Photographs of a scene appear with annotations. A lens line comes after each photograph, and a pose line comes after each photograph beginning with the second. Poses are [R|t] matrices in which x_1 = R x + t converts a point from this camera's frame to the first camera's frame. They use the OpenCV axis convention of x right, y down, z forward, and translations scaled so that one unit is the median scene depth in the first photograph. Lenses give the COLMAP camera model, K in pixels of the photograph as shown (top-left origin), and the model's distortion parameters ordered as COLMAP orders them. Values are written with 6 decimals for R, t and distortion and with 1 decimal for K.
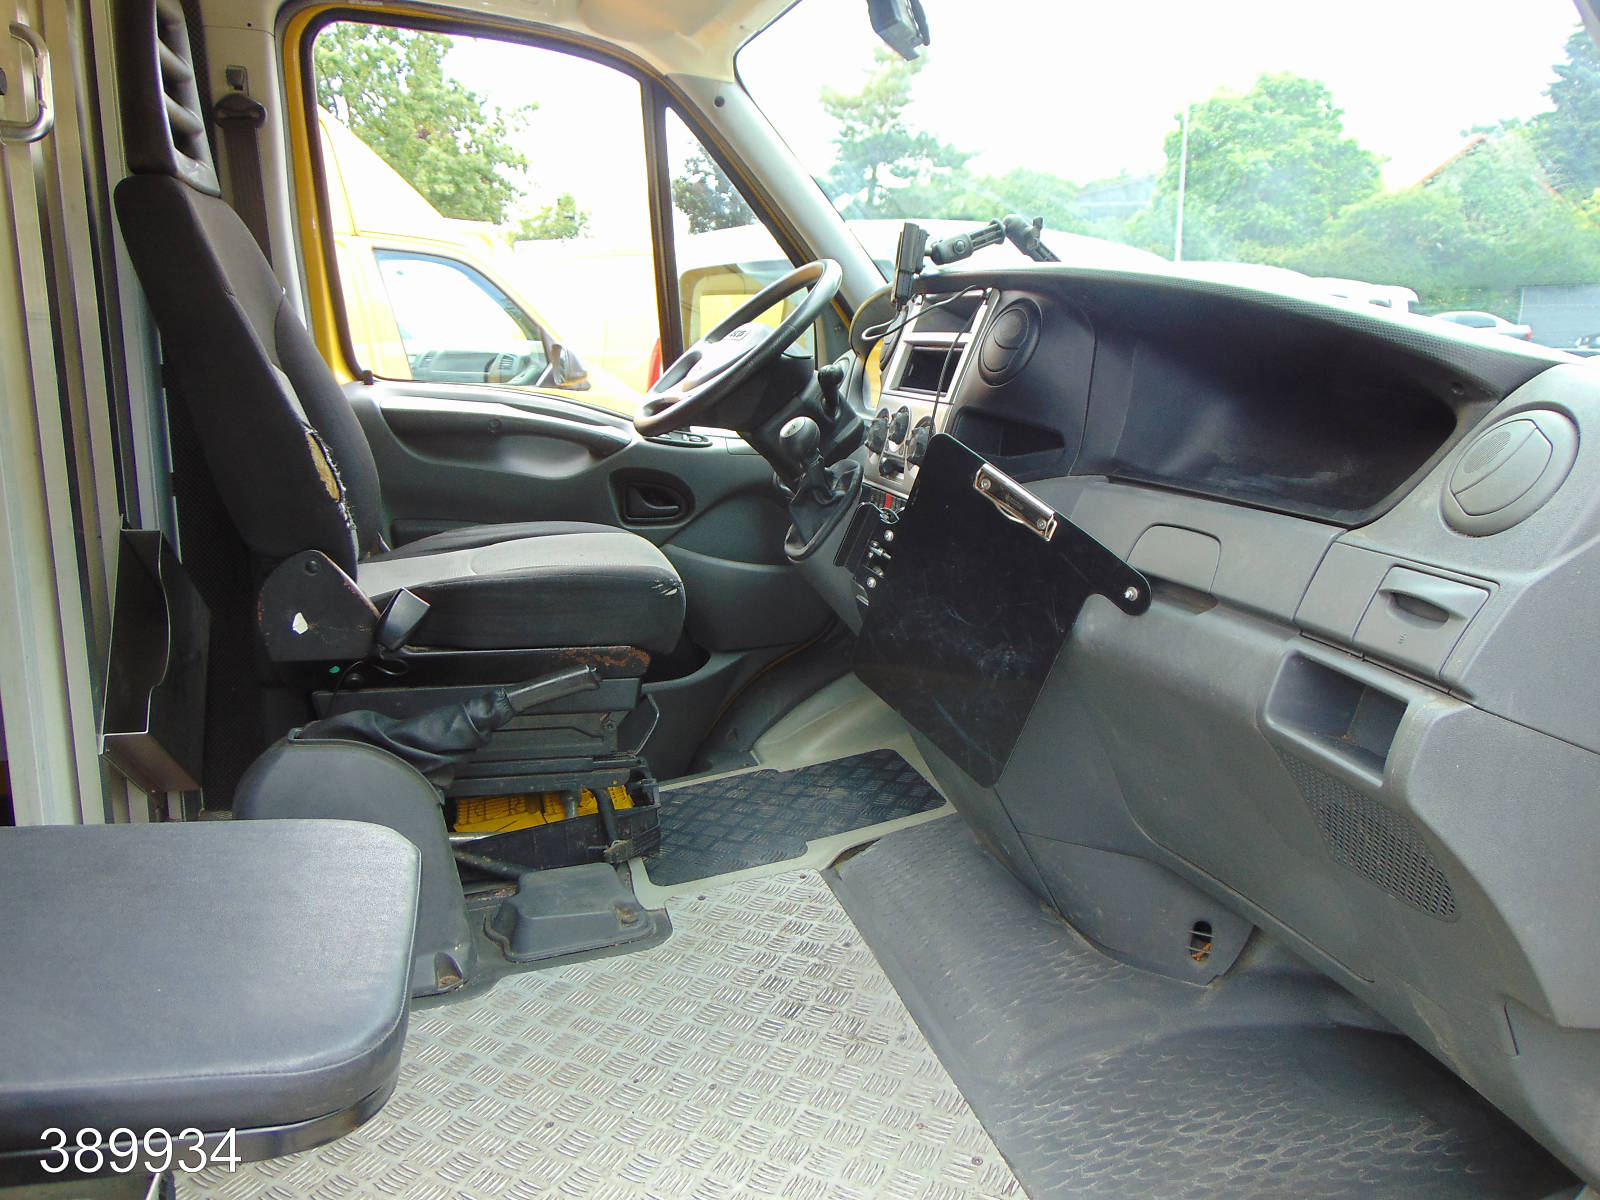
lens RADIAL K [[1204.8, 0, 802.2], [0, 1204.8, 595.9], [0, 0, 1]] dist [-0.017824, 0.009419]
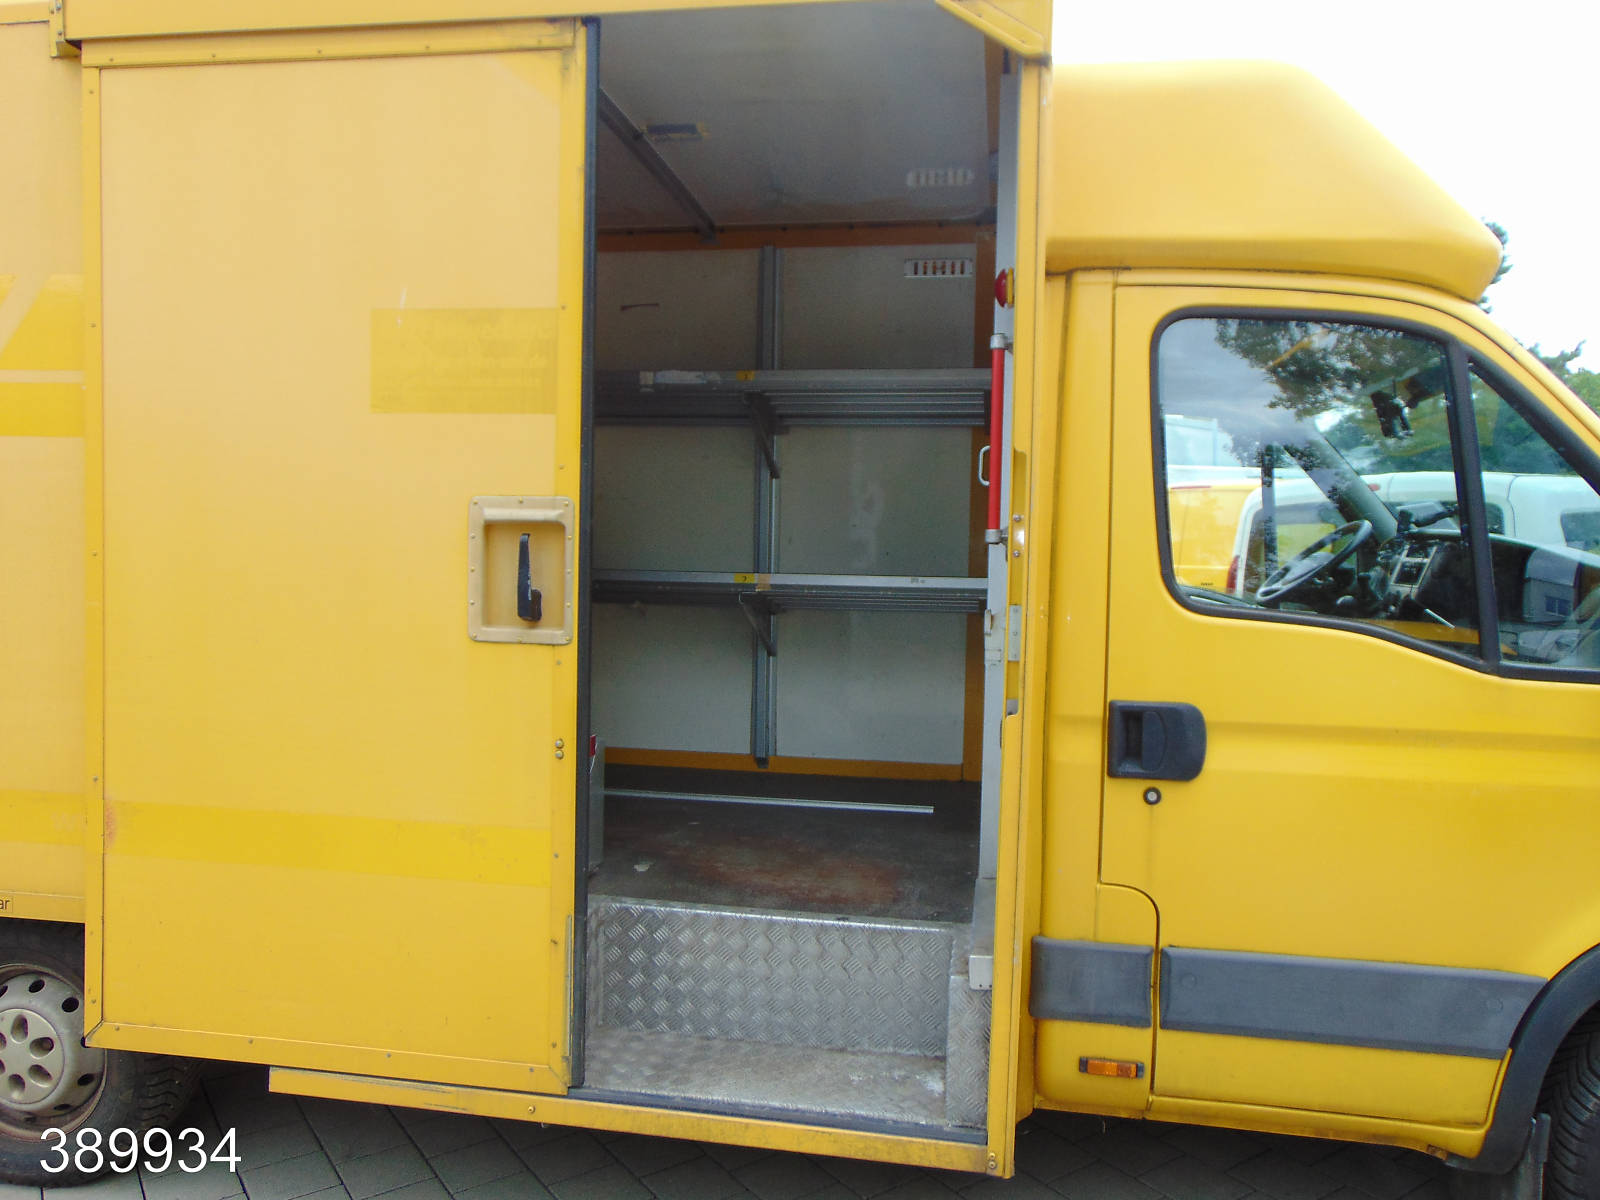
lens RADIAL K [[1204.8, 0, 801.3], [0, 1204.8, 601.4], [0, 0, 1]] dist [-0.017824, 0.009419]
pose [[0.909759, 0.027188, -0.414245, -0.000245], [-0.097620, 0.983883, -0.149818, 0.284775], [0.403496, 0.176737, 0.897750, -1.345942]]
